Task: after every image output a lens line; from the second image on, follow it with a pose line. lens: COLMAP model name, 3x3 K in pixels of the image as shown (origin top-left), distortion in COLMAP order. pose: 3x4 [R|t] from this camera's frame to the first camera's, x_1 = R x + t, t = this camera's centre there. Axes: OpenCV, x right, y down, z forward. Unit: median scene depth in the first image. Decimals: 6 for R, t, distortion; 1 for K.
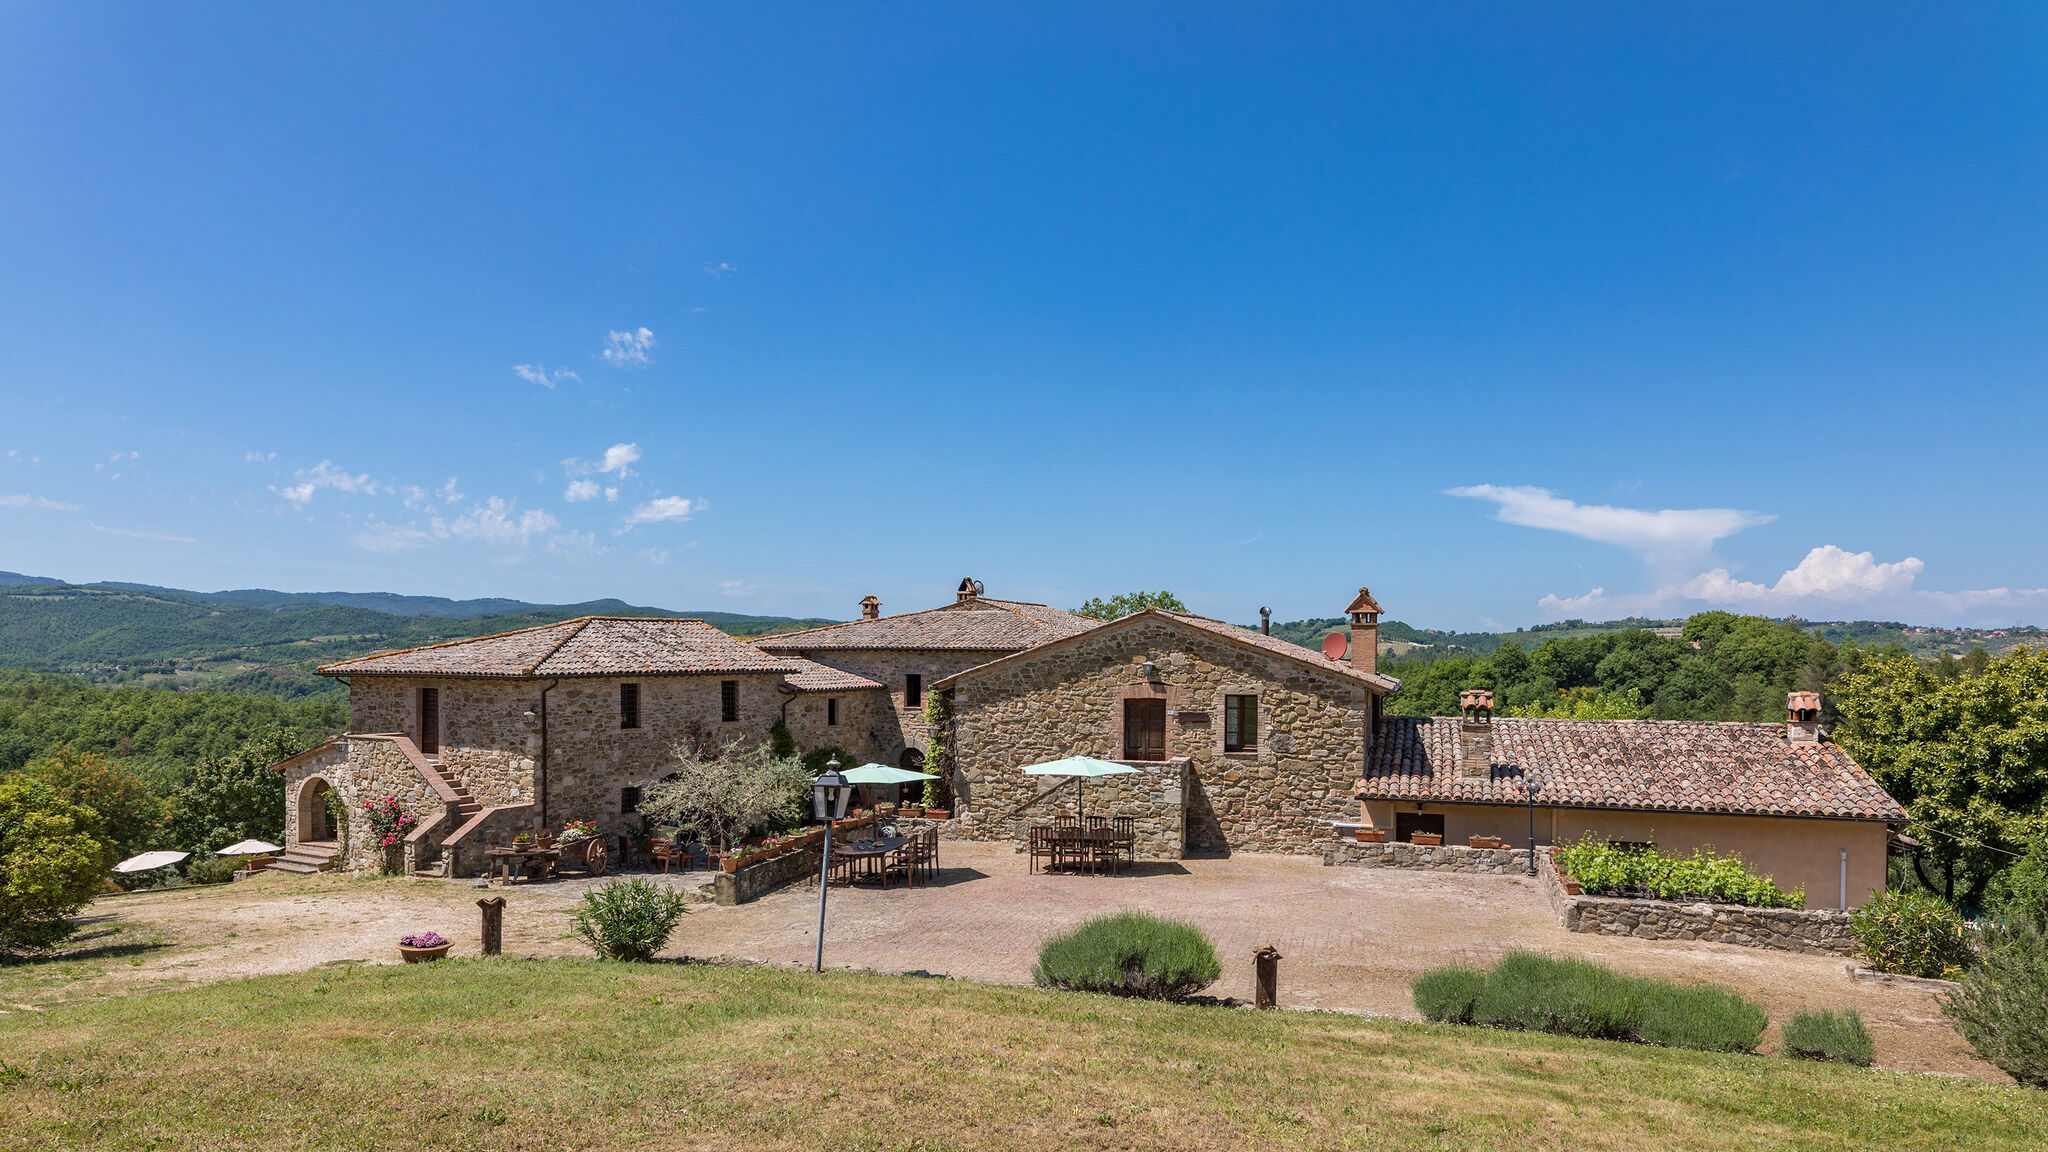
lens RADIAL K [[1179.7, 0, 1010.9], [0, 1179.7, 668.9], [0, 0, 1]] dist [0.002321, -0.000703]
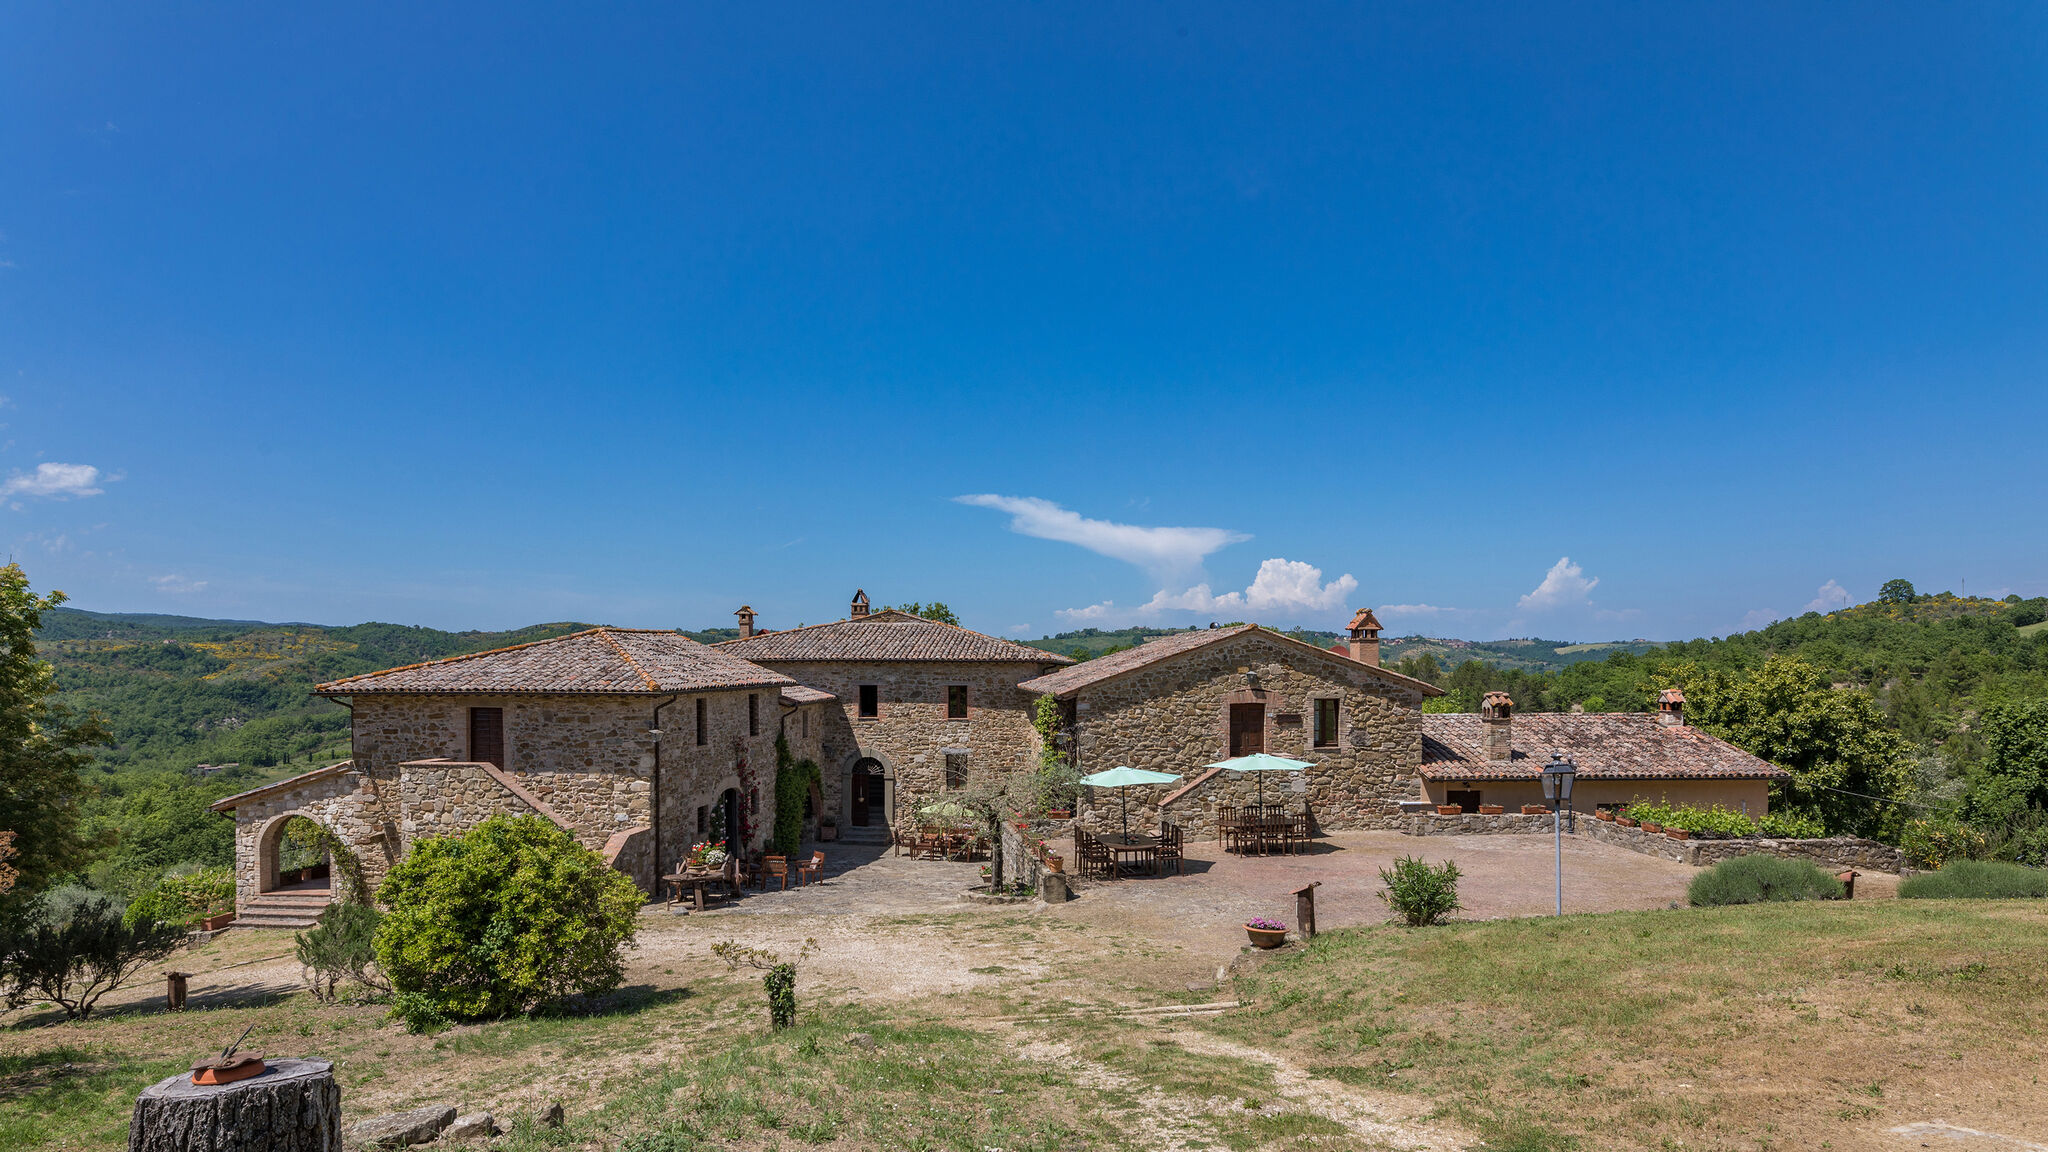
lens RADIAL K [[1179.7, 0, 1018.3], [0, 1179.7, 675.9], [0, 0, 1]] dist [0.002321, -0.000703]
pose [[0.926566, -0.010204, 0.375995, -0.524480], [0.010209, 0.999946, 0.001980, -0.006362], [-0.375995, 0.002004, 0.926620, 0.014178]]
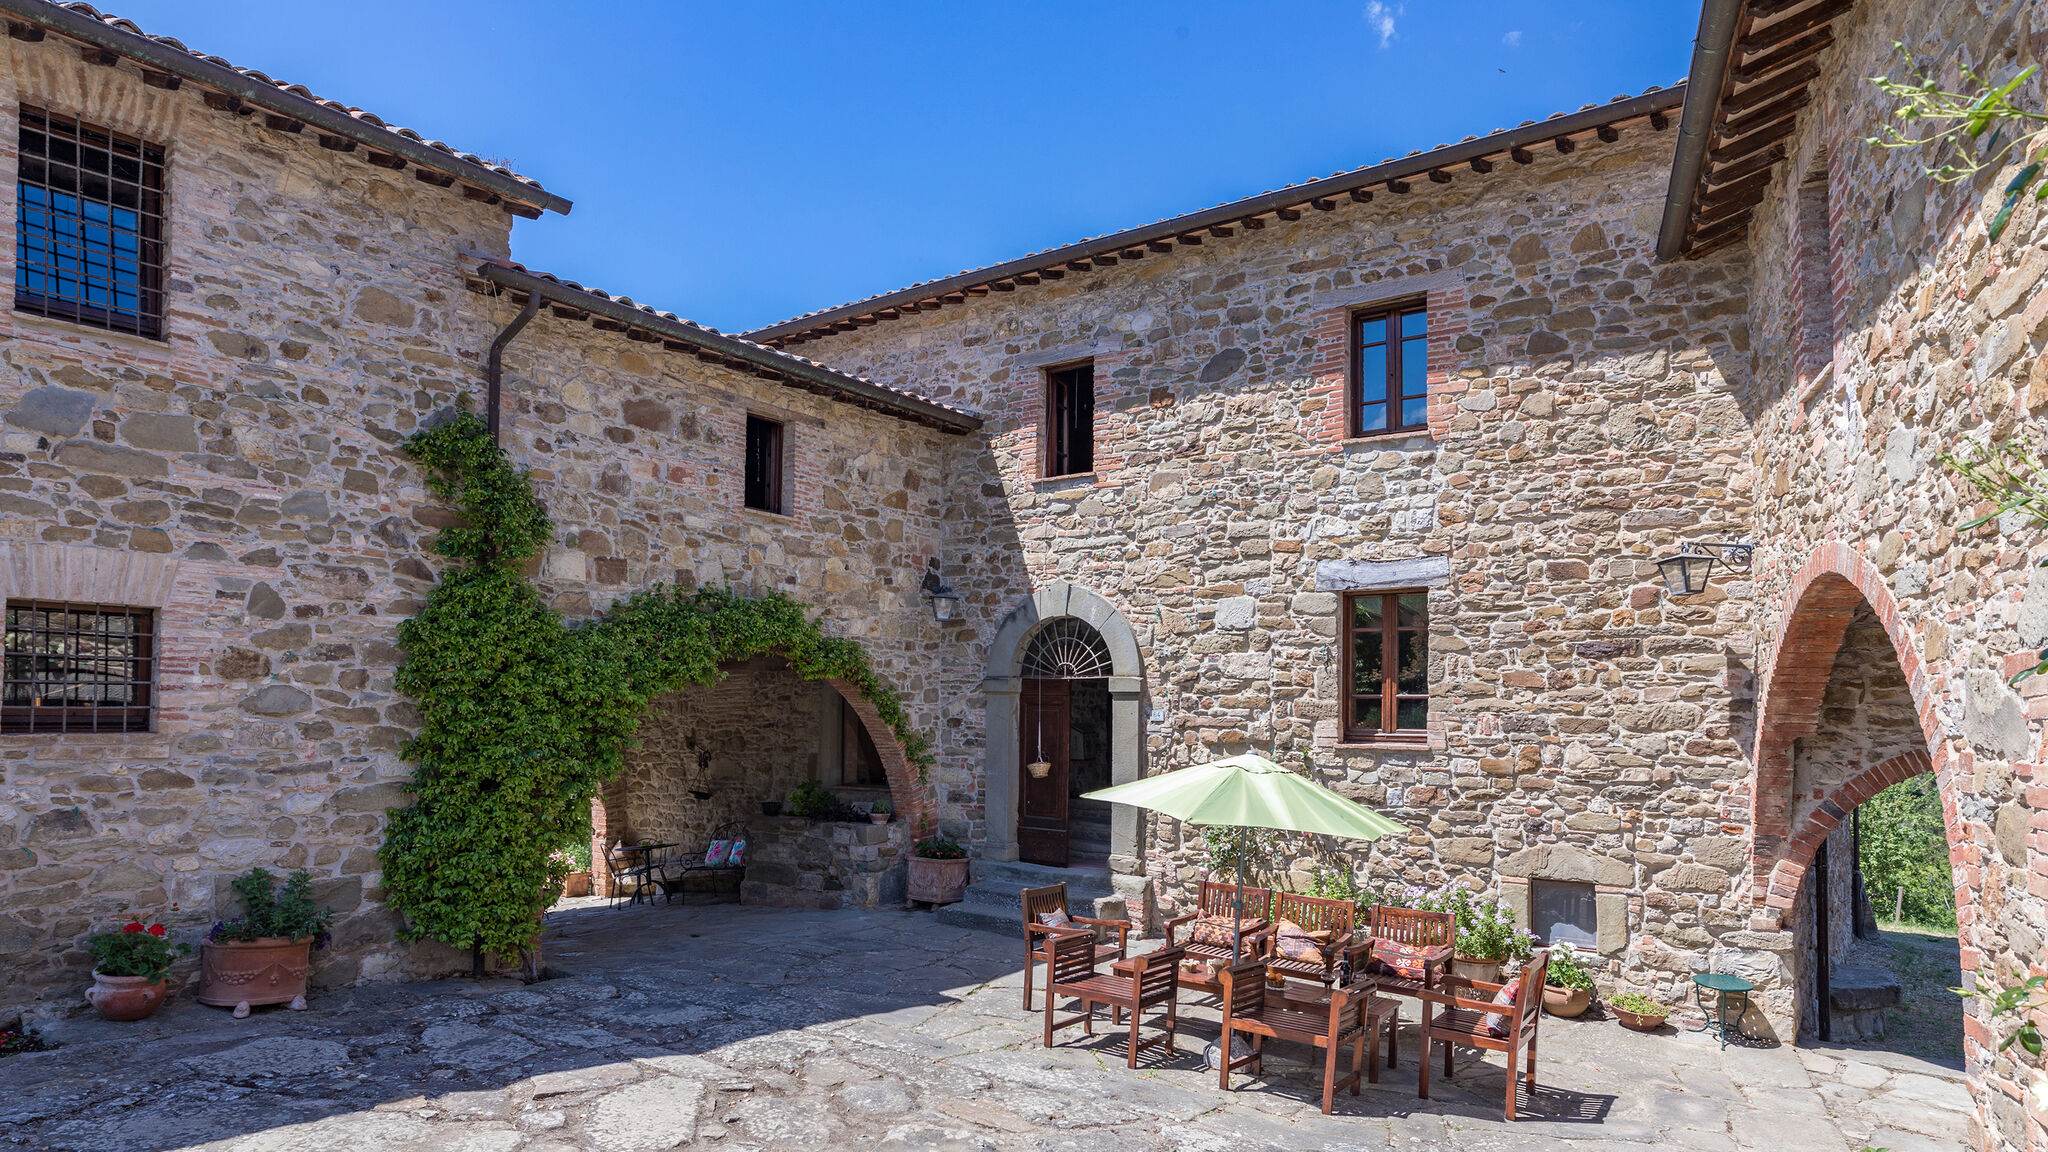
lens RADIAL K [[1179.7, 0, 1009.9], [0, 1179.7, 676.6], [0, 0, 1]] dist [0.002321, -0.000703]
pose [[0.987059, 0.001923, -0.160345, -0.076944], [-0.010013, 0.998716, -0.049660, 0.144426], [0.160043, 0.050623, 0.985811, 1.093419]]
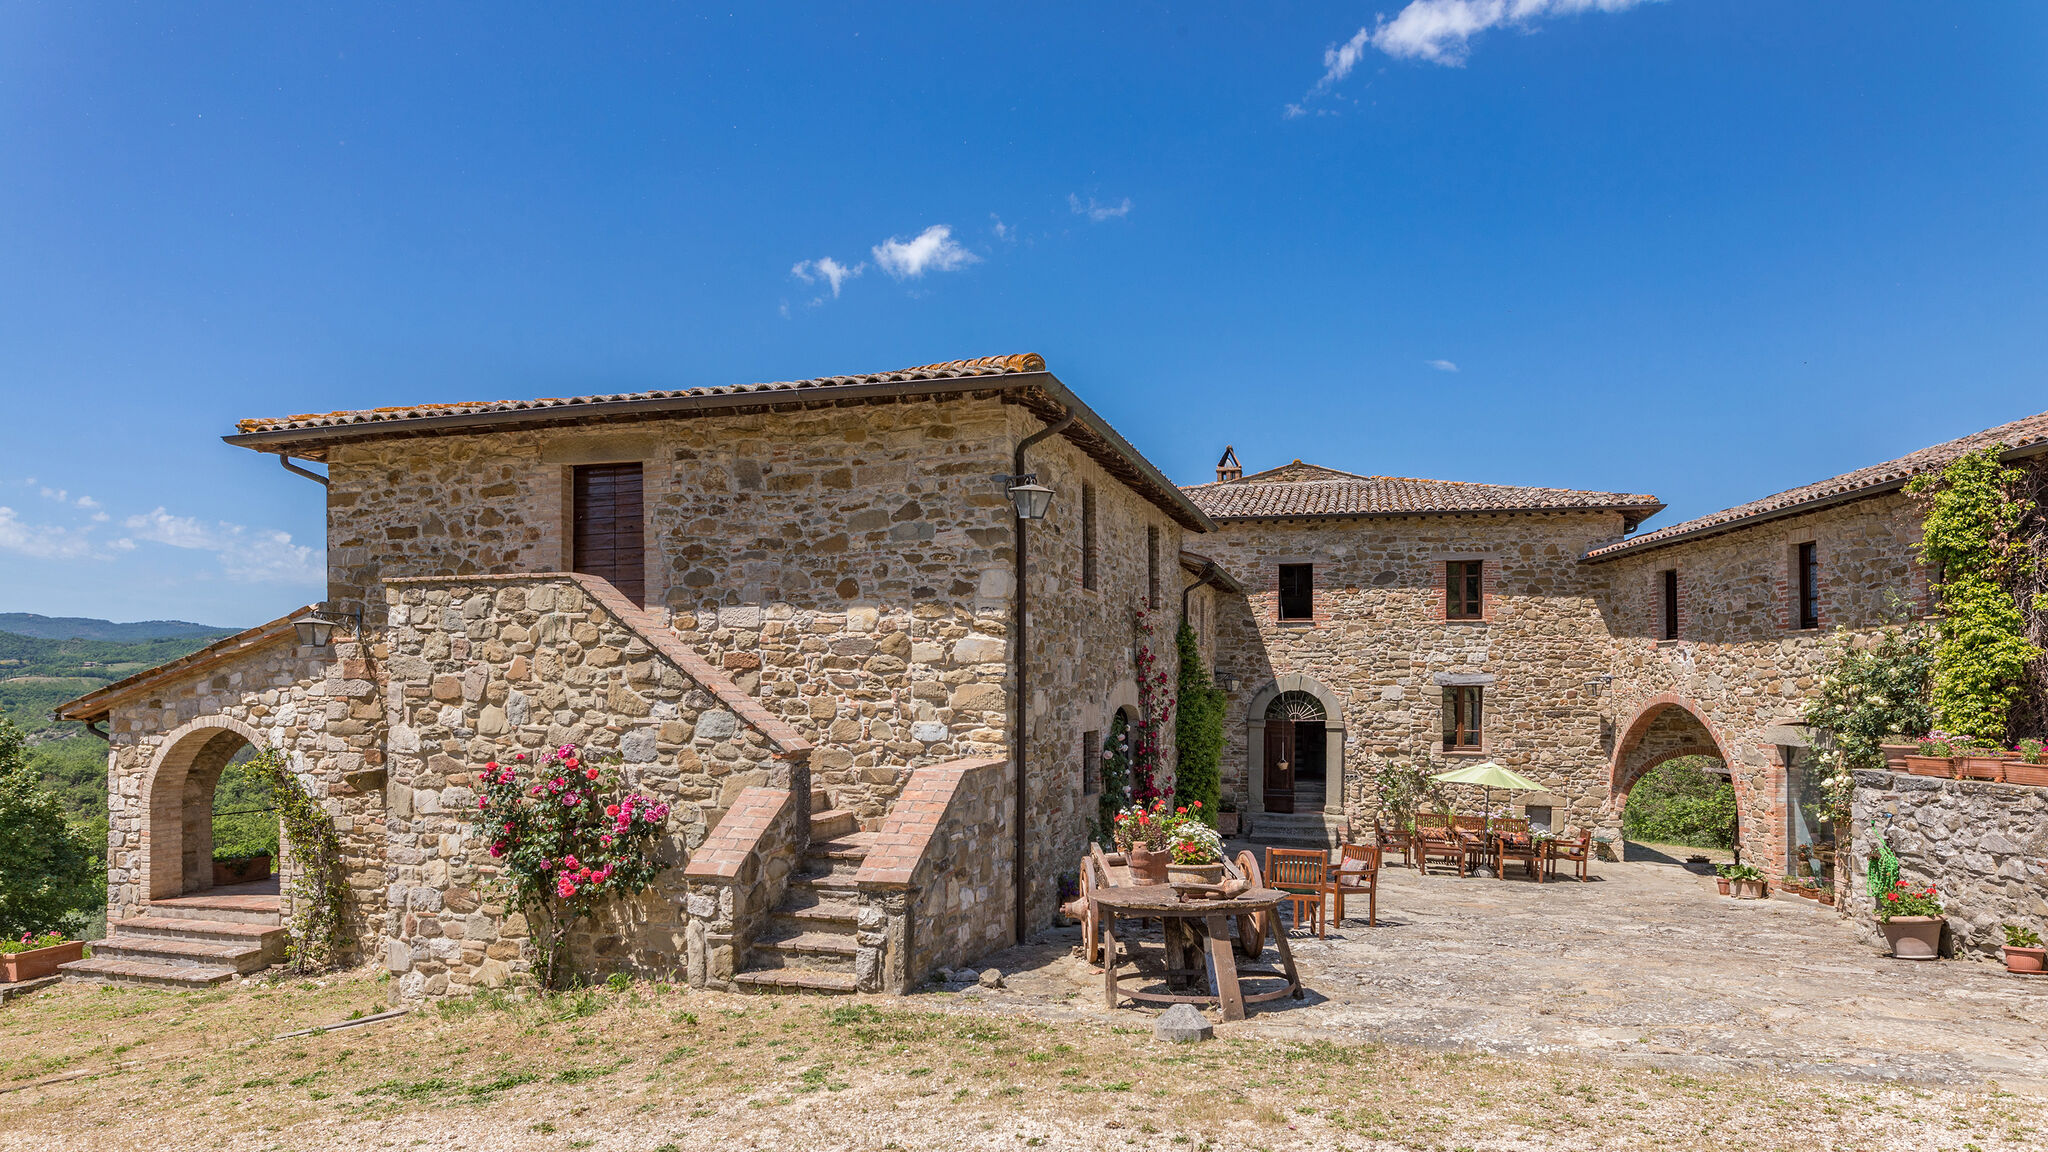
lens RADIAL K [[1179.7, 0, 1008.3], [0, 1179.7, 668.7], [0, 0, 1]] dist [0.002321, -0.000703]
pose [[0.978549, -0.001748, 0.206008, -0.514274], [0.006450, 0.999734, -0.022155, 0.102916], [-0.205914, 0.023008, 0.978300, 0.709273]]
